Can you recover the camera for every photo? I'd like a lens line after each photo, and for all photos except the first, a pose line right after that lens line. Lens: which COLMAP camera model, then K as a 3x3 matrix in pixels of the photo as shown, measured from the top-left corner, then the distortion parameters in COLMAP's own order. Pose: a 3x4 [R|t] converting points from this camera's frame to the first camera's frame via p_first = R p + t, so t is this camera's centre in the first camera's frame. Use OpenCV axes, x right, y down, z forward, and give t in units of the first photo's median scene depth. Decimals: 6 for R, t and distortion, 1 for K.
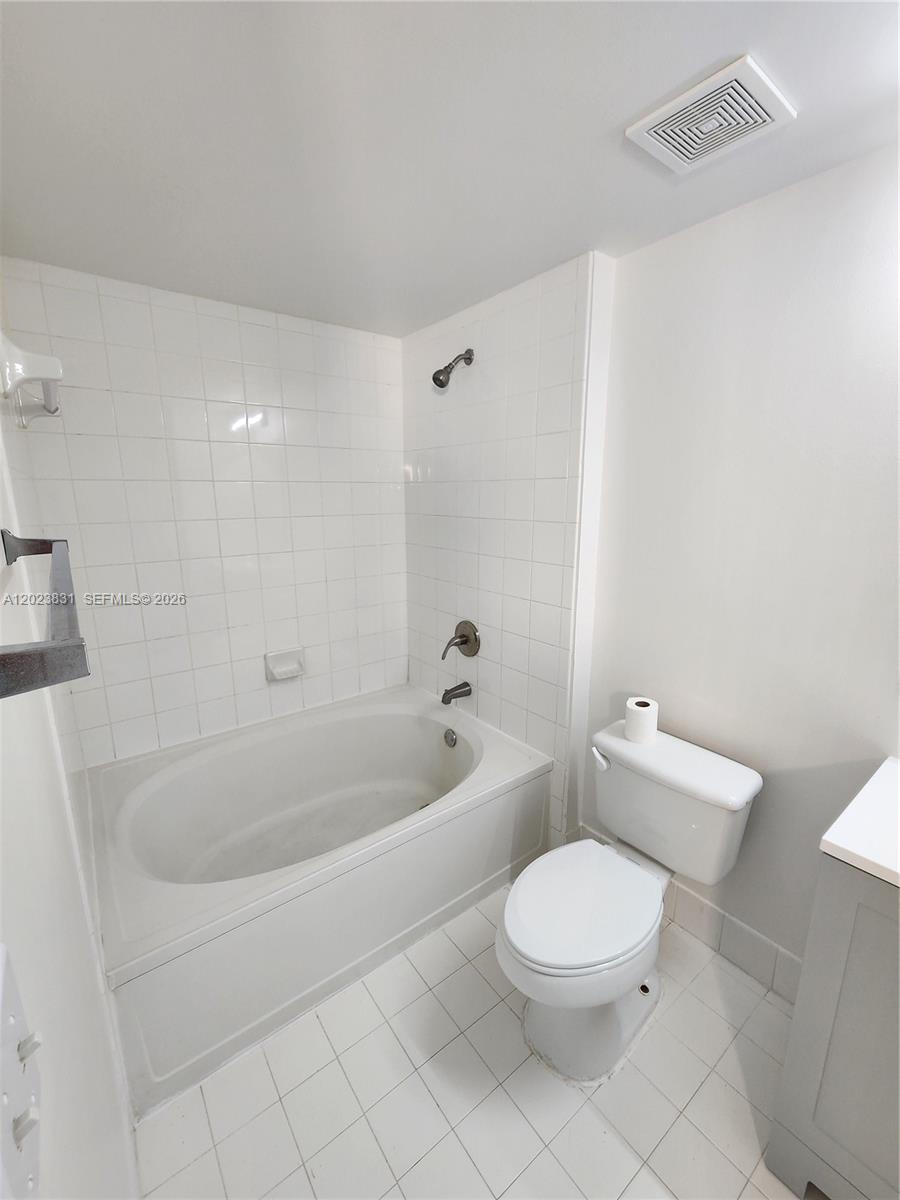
lens RADIAL K [[494.8, 0, 439.6], [0, 494.8, 597.7], [0, 0, 1]] dist [-0.000324, -0.000915]
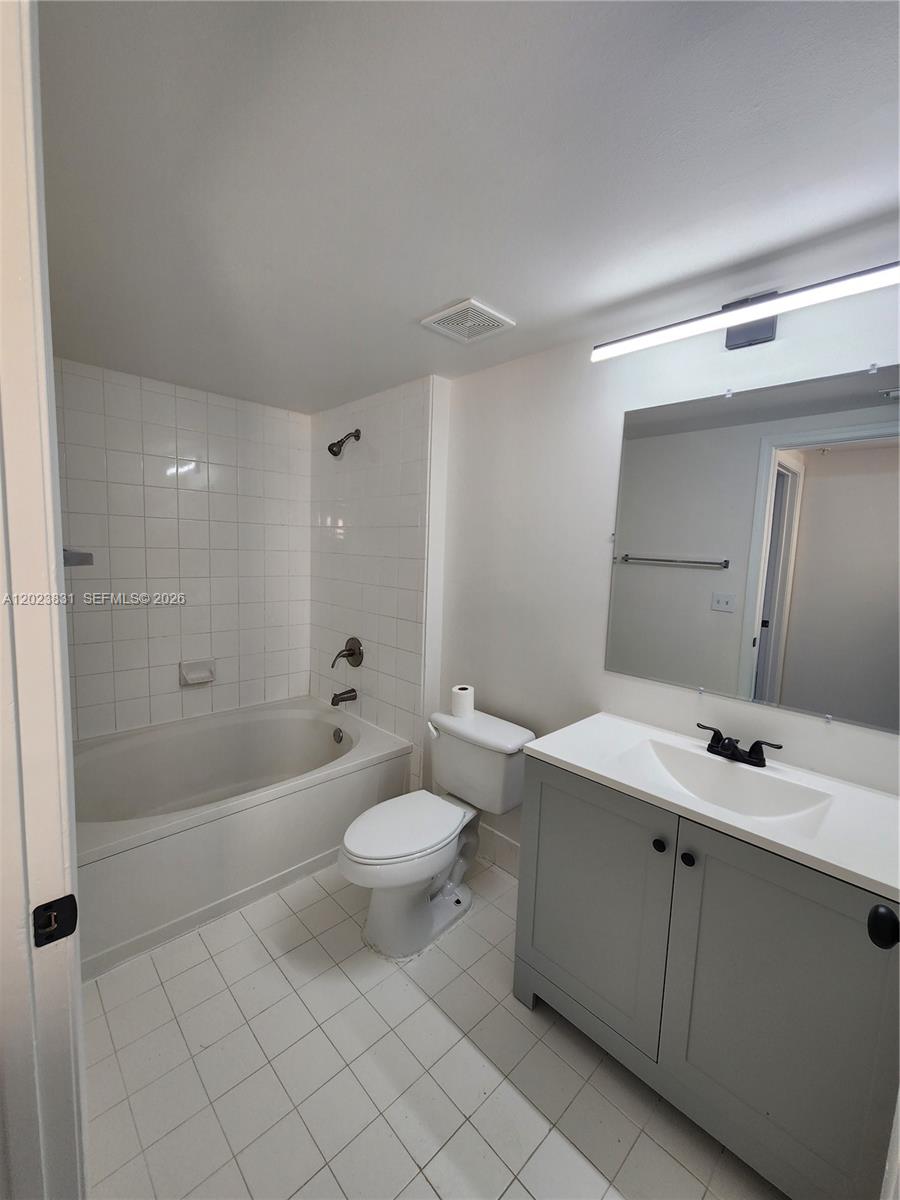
lens RADIAL K [[496.8, 0, 445.5], [0, 496.8, 602.9], [0, 0, 1]] dist [0.010839, -0.005718]
pose [[0.992077, 0.028656, 0.122320, 0.144998], [-0.016836, 0.995182, -0.096593, 0.086814], [-0.124498, 0.093769, 0.987779, -0.307503]]
